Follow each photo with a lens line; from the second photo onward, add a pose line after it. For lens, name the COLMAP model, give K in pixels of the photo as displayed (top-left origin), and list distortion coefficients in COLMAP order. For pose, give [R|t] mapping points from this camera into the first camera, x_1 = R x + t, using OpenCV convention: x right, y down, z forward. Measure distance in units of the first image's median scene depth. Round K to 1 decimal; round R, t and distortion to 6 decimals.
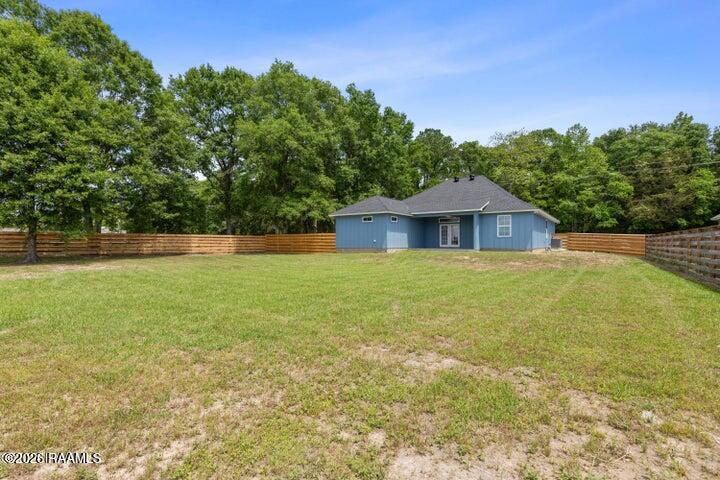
lens RADIAL K [[337.1, 0, 356.2], [0, 337.1, 247.7], [0, 0, 1]] dist [0.004661, -0.000775]
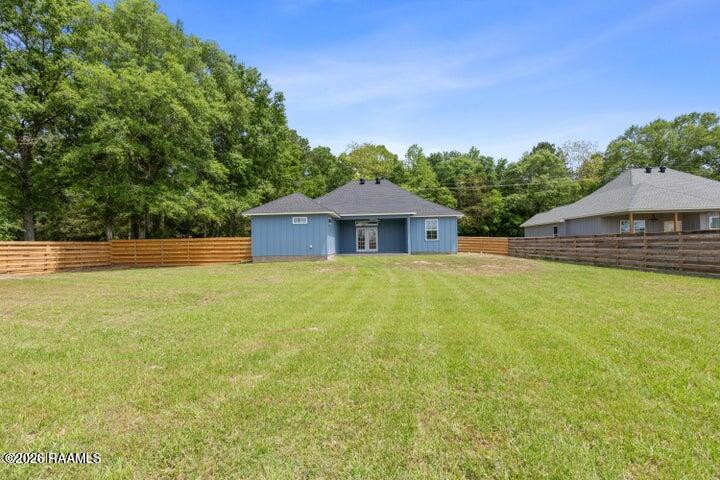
lens RADIAL K [[337.1, 0, 356.2], [0, 337.1, 247.7], [0, 0, 1]] dist [0.004661, -0.000775]
pose [[0.853017, -0.018837, 0.521543, -0.229716], [0.025664, 0.999653, -0.005870, -0.007964], [-0.521252, 0.018392, 0.853205, 0.193360]]
